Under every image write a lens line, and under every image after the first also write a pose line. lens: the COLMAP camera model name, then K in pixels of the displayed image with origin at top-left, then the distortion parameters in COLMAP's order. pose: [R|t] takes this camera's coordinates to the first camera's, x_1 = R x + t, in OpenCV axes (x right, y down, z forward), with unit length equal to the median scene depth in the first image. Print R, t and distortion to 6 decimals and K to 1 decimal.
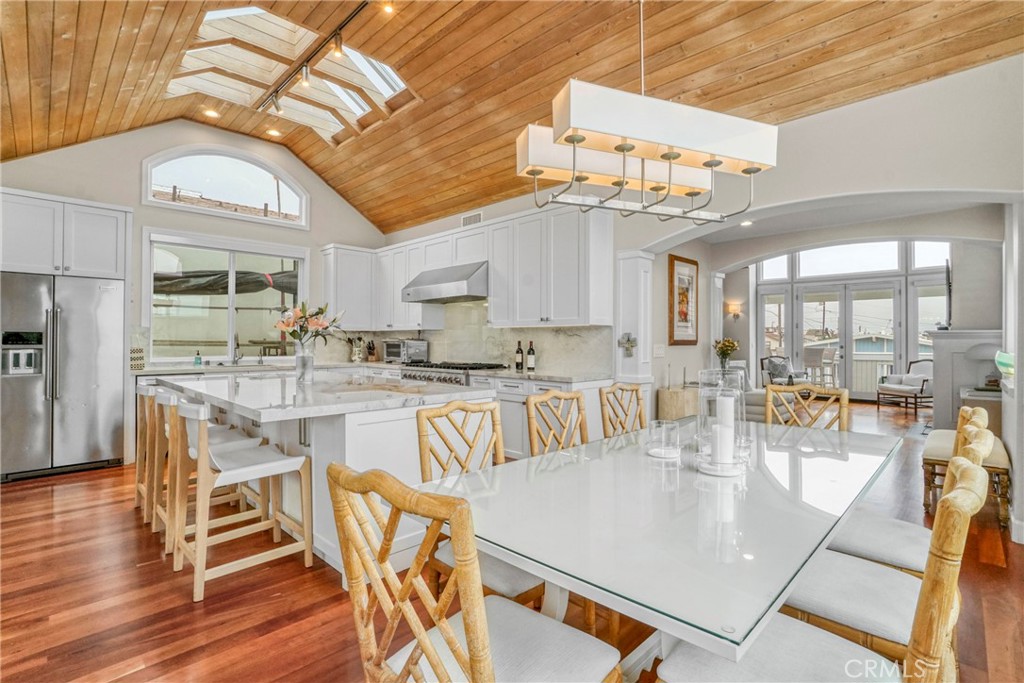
lens RADIAL K [[479.8, 0, 508.2], [0, 479.8, 334.5], [0, 0, 1]] dist [-0.032035, -0.000004]
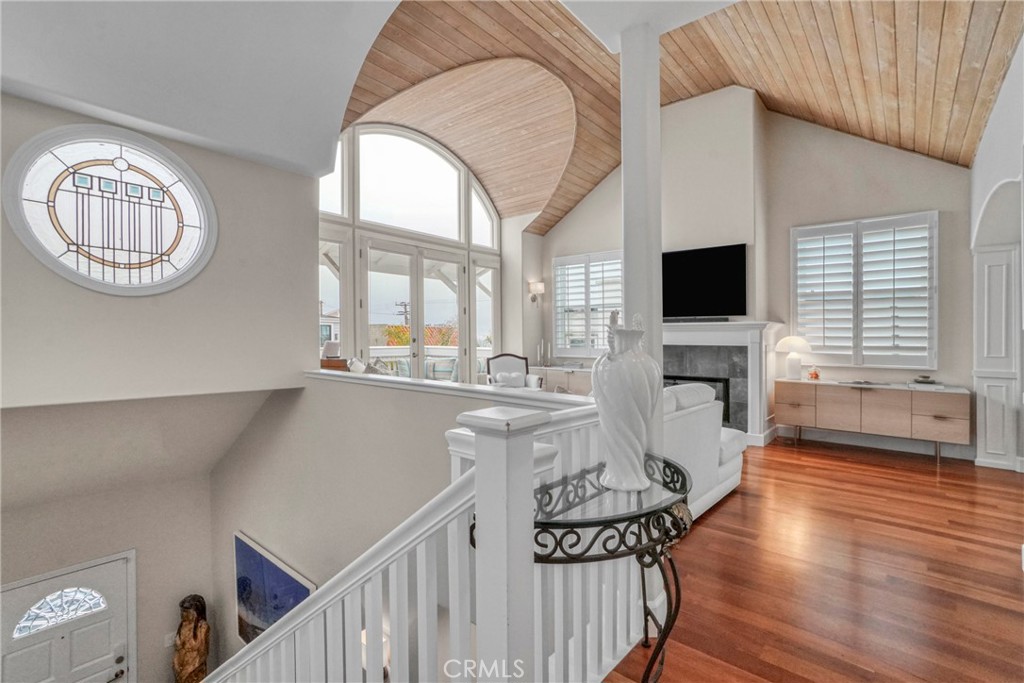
lens RADIAL K [[462.8, 0, 512.0], [0, 462.8, 337.4], [0, 0, 1]] dist [-0.064675, 0.021063]
pose [[-0.066500, -0.004469, 0.997776, 0.055886], [-0.022126, 0.999751, 0.003003, 0.018478], [-0.997541, -0.021877, -0.066582, 0.968326]]
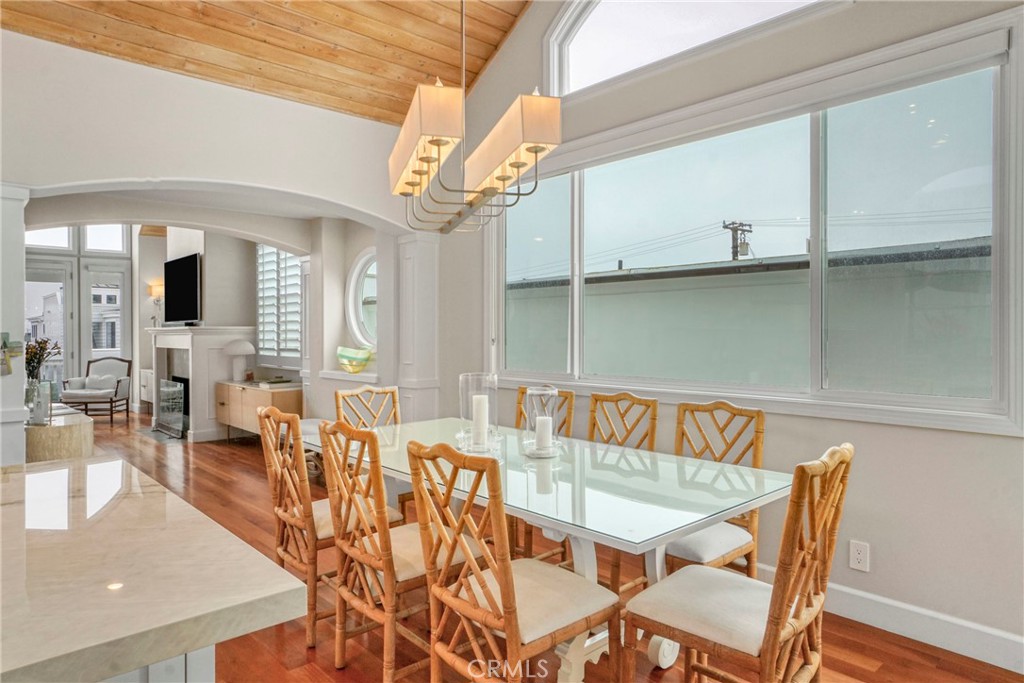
lens RADIAL K [[634.5, 0, 508.4], [0, 634.5, 333.8], [0, 0, 1]] dist [-0.001911, -0.000987]
pose [[0.052460, -0.007368, 0.998596, -0.223533], [-0.009771, 0.999921, 0.007891, -0.006267], [-0.998575, -0.010171, 0.052384, 0.183903]]
